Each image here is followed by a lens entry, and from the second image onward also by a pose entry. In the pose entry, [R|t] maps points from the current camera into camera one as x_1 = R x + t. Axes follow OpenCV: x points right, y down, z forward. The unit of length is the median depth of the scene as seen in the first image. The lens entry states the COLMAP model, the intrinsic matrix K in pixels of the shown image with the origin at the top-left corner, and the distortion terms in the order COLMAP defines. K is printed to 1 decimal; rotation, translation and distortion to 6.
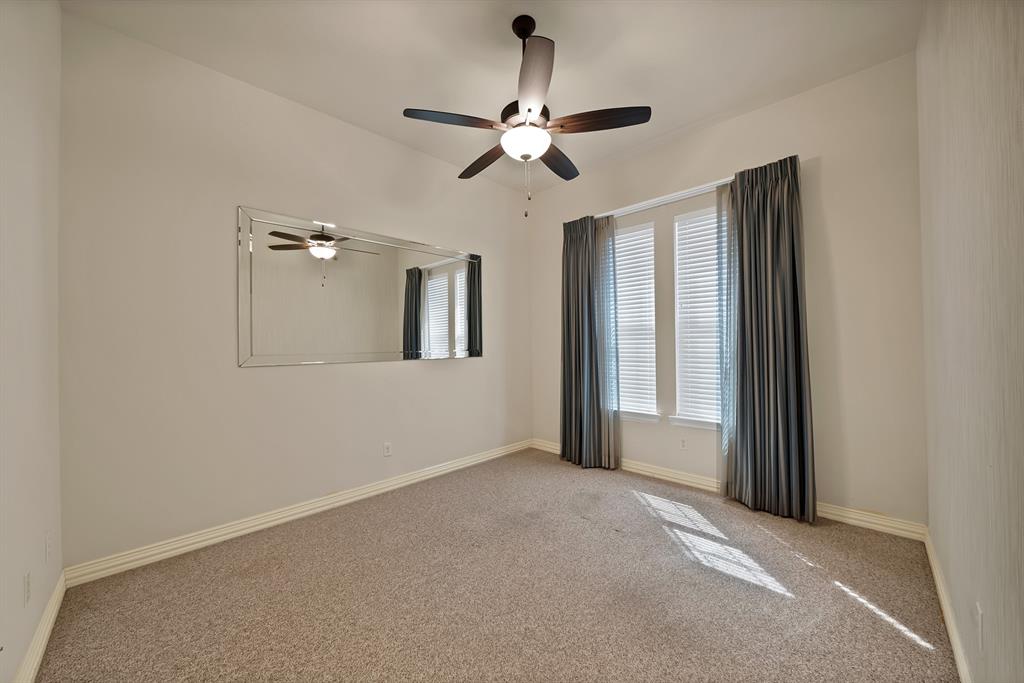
lens RADIAL K [[367.4, 0, 510.1], [0, 367.4, 342.9], [0, 0, 1]] dist [-0.019856, 0.000314]
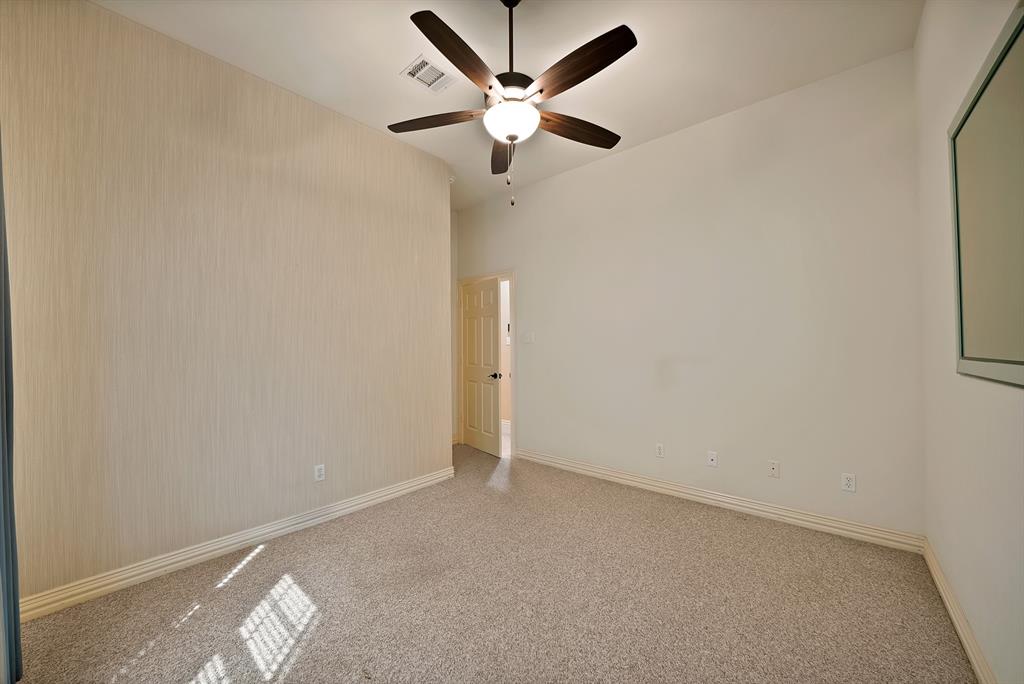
lens RADIAL K [[367.4, 0, 510.1], [0, 367.4, 343.4], [0, 0, 1]] dist [-0.019856, 0.000314]
pose [[-0.997449, 0.022944, -0.067598, 0.116593], [0.023905, 0.999624, -0.013439, 0.002139], [0.067264, -0.015020, -0.997622, 1.898417]]
